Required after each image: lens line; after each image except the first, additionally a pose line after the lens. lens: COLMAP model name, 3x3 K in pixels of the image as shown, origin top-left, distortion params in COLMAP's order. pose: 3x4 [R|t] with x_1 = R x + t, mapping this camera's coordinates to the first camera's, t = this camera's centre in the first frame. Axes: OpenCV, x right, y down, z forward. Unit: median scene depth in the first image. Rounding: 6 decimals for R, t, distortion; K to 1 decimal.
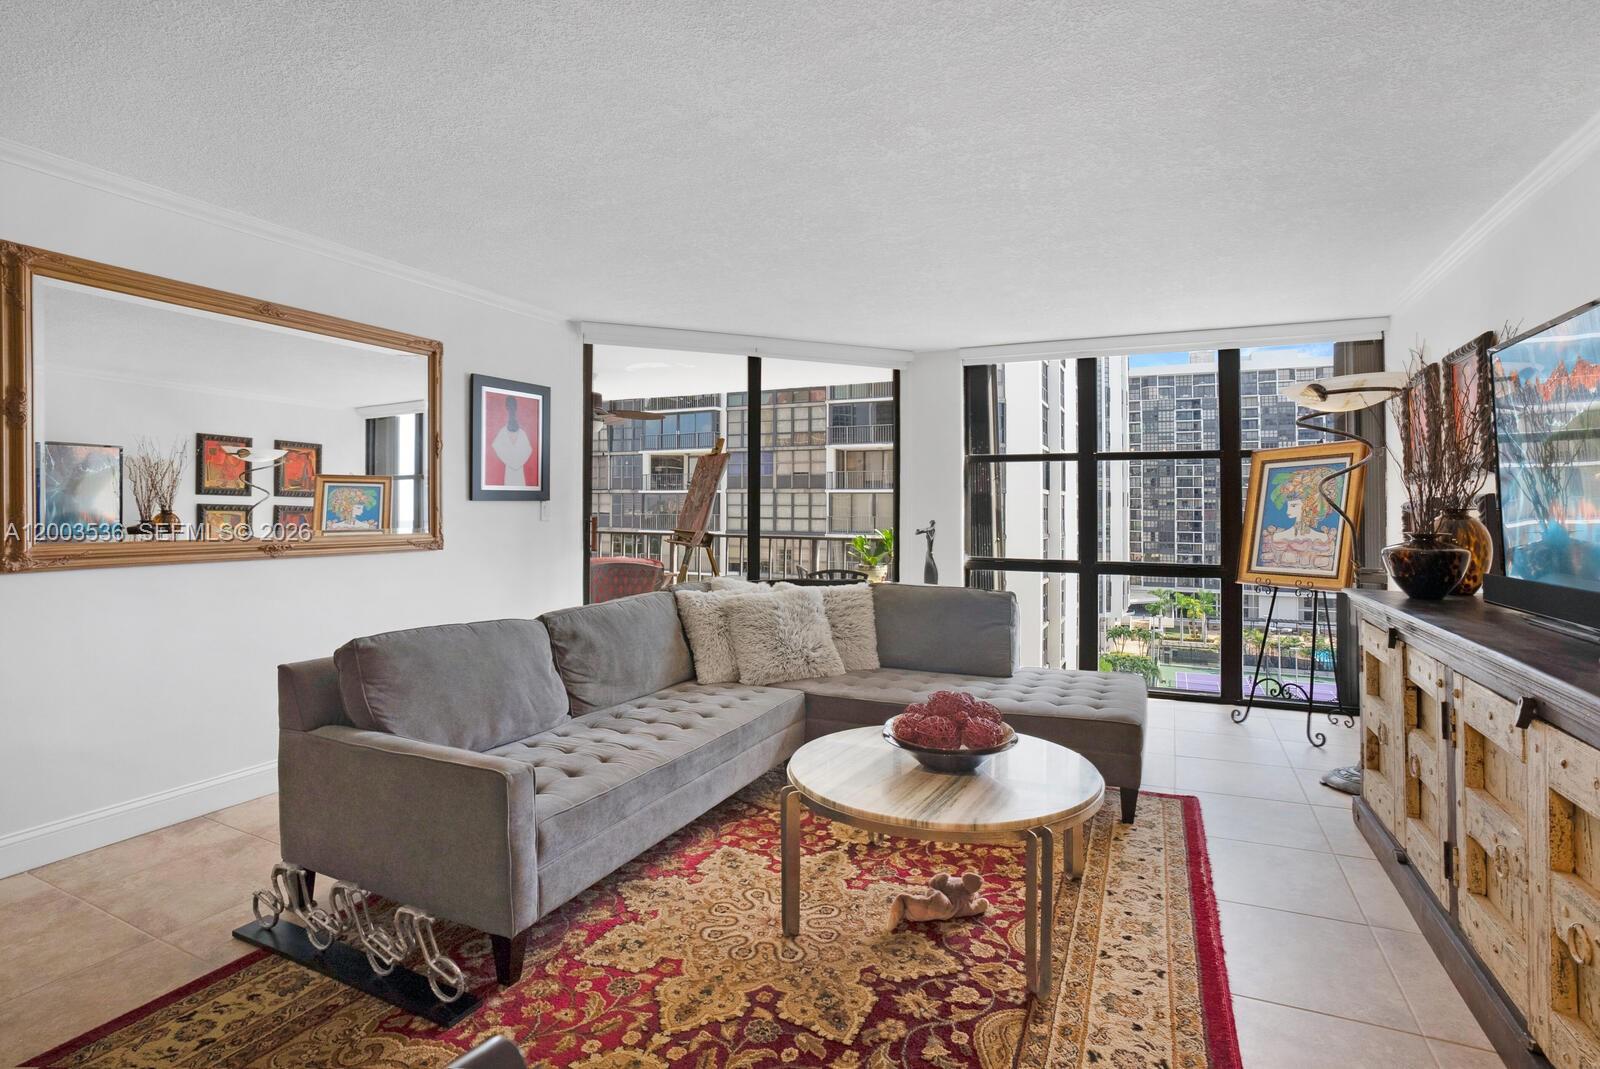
lens RADIAL K [[764.5, 0, 800.0], [0, 764.5, 534.5], [0, 0, 1]] dist [-0.029390, 0.000723]
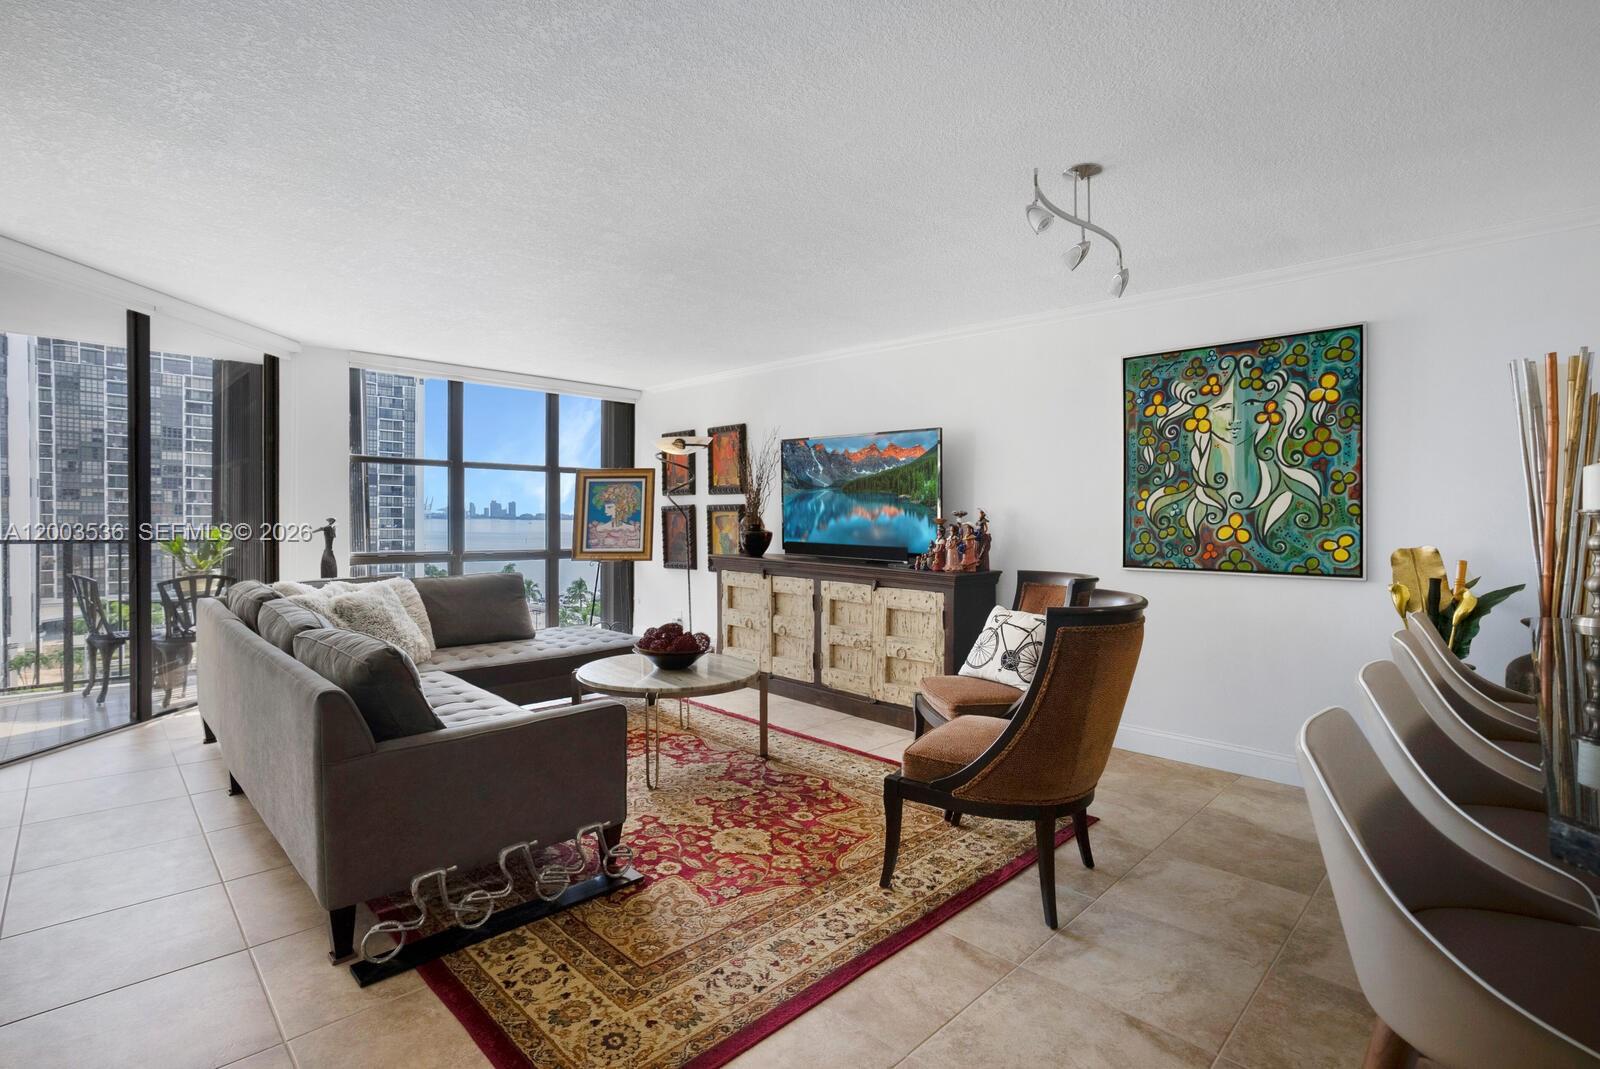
lens RADIAL K [[859.2, 0, 800.0], [0, 859.2, 534.5], [0, 0, 1]] dist [-0.033400, 0.000708]
pose [[0.298145, -0.021697, 0.954274, -1.771977], [0.016135, 0.999713, 0.017689, -0.015867], [-0.954384, 0.010124, 0.298409, 0.215349]]
